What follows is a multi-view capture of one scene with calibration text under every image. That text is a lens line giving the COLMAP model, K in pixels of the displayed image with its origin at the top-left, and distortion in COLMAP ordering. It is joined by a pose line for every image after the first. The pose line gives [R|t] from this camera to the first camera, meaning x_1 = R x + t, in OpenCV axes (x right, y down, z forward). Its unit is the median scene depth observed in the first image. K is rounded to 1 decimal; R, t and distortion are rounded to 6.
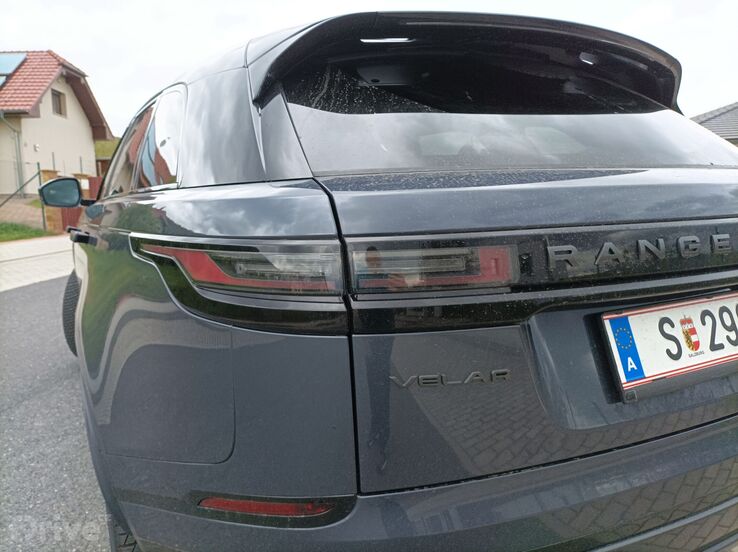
lens RADIAL K [[497.6, 0, 369.0], [0, 497.6, 276.0], [0, 0, 1]] dist [0.019543, -0.002688]
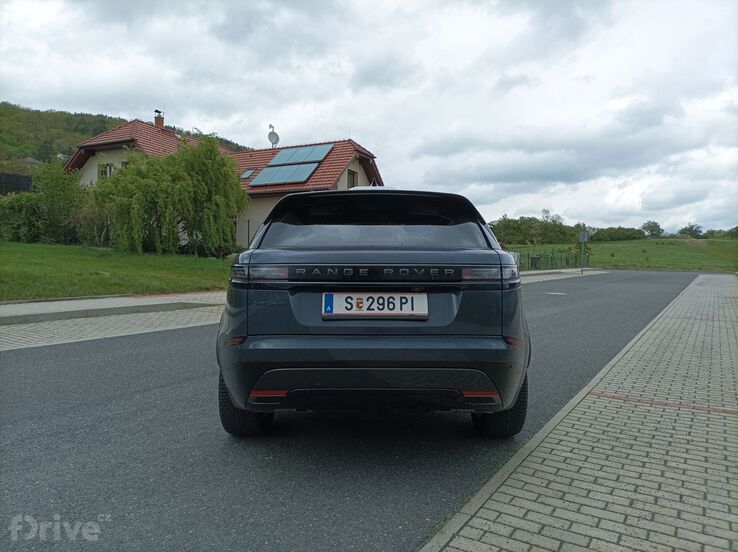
lens RADIAL K [[497.6, 0, 369.0], [0, 497.6, 276.0], [0, 0, 1]] dist [0.019543, -0.002688]
pose [[0.877640, 0.041674, -0.477505, 2.085400], [-0.100763, 0.989993, -0.098799, 0.241060], [0.468609, 0.134825, 0.873057, -1.531580]]
